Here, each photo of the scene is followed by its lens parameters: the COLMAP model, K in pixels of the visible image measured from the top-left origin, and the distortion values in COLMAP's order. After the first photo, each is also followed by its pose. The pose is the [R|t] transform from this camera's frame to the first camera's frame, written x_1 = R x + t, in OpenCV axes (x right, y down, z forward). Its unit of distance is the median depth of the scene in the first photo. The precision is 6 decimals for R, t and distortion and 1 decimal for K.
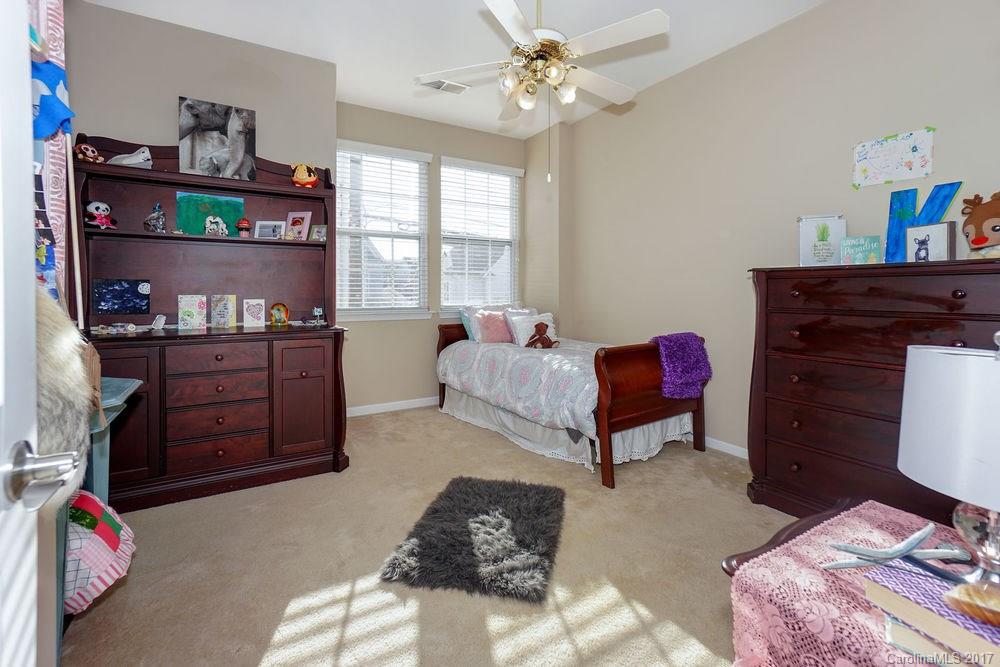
lens RADIAL K [[444.1, 0, 489.3], [0, 444.1, 296.5], [0, 0, 1]] dist [-0.008570, 0.007865]
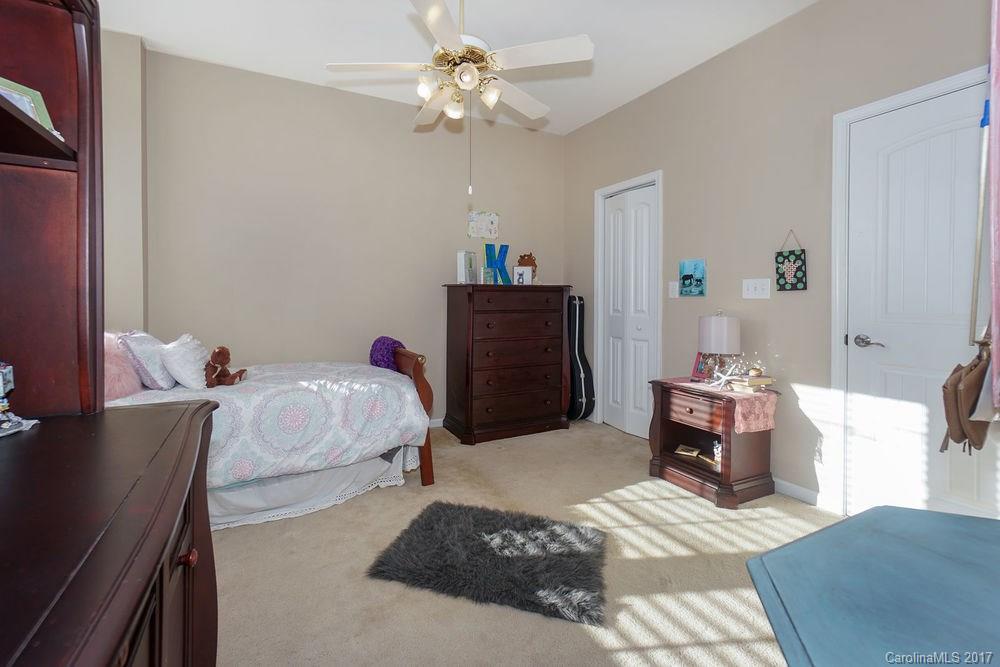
lens RADIAL K [[444.1, 0, 489.3], [0, 444.1, 296.5], [0, 0, 1]] dist [-0.008570, 0.007865]
pose [[0.047961, 0.001833, 0.998848, -1.137027], [0.011796, 0.999928, -0.002402, -0.023322], [-0.998780, 0.011897, 0.047936, 1.163936]]
